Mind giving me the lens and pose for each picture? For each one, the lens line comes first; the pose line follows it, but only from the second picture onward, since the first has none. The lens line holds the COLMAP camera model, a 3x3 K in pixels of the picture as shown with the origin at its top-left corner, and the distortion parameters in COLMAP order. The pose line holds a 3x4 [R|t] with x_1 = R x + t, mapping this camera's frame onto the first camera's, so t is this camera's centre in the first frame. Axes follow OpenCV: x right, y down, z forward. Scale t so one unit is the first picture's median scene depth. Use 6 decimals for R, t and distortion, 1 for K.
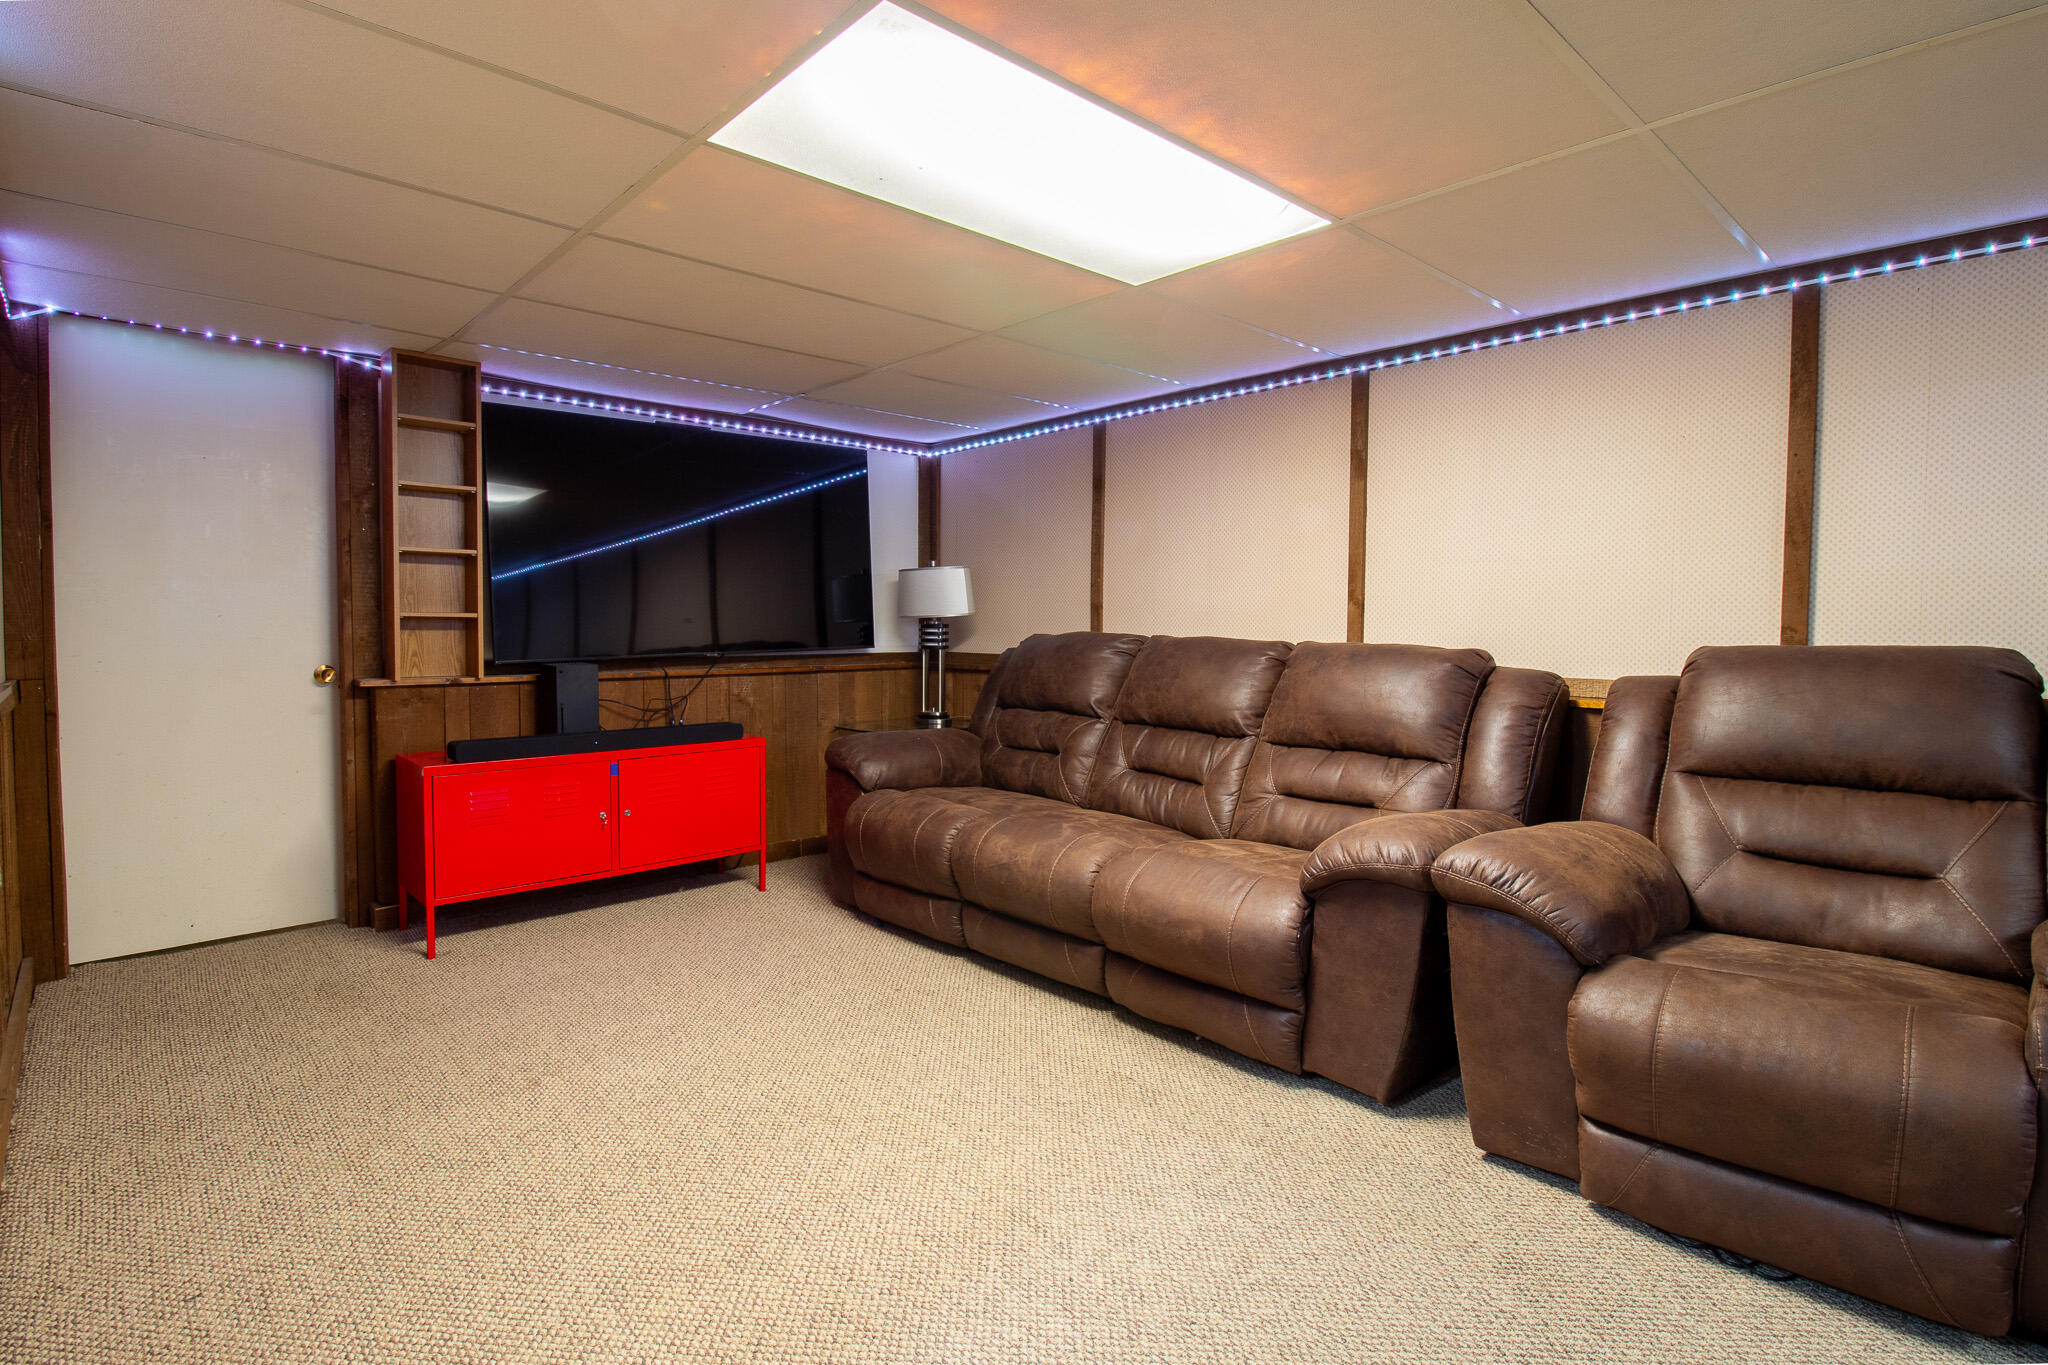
lens RADIAL K [[971.2, 0, 1032.3], [0, 971.2, 684.8], [0, 0, 1]] dist [-0.001120, -0.012152]
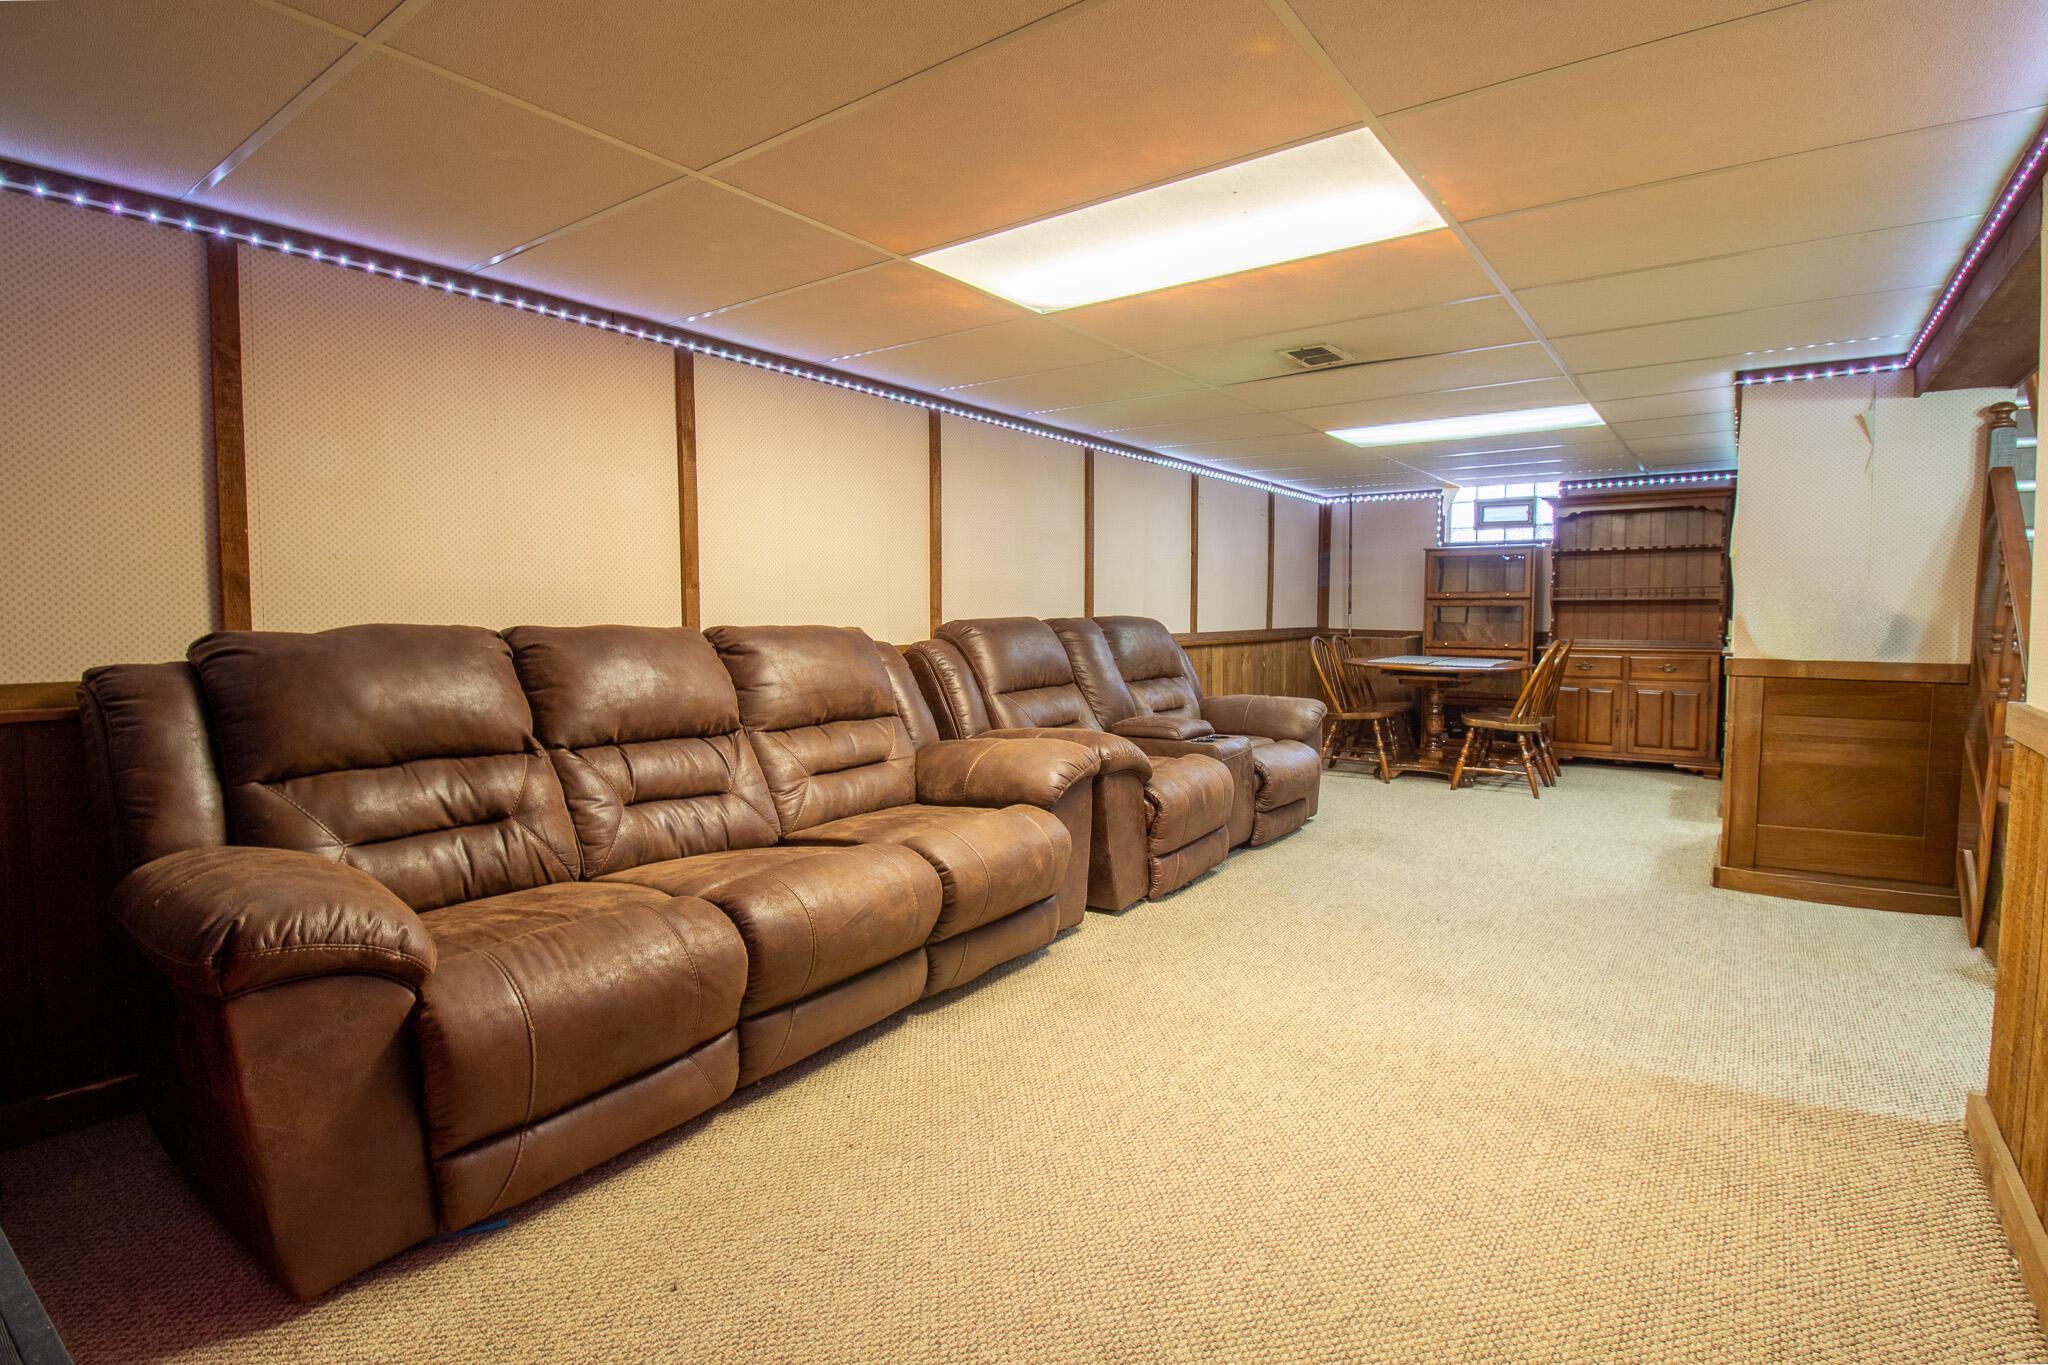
lens RADIAL K [[971.2, 0, 1034.1], [0, 971.2, 673.7], [0, 0, 1]] dist [-0.001120, -0.012152]
pose [[-0.176366, -0.089892, 0.980211, -0.831934], [0.043210, 0.994154, 0.098945, -0.091182], [-0.983376, 0.059806, -0.171451, 0.983519]]
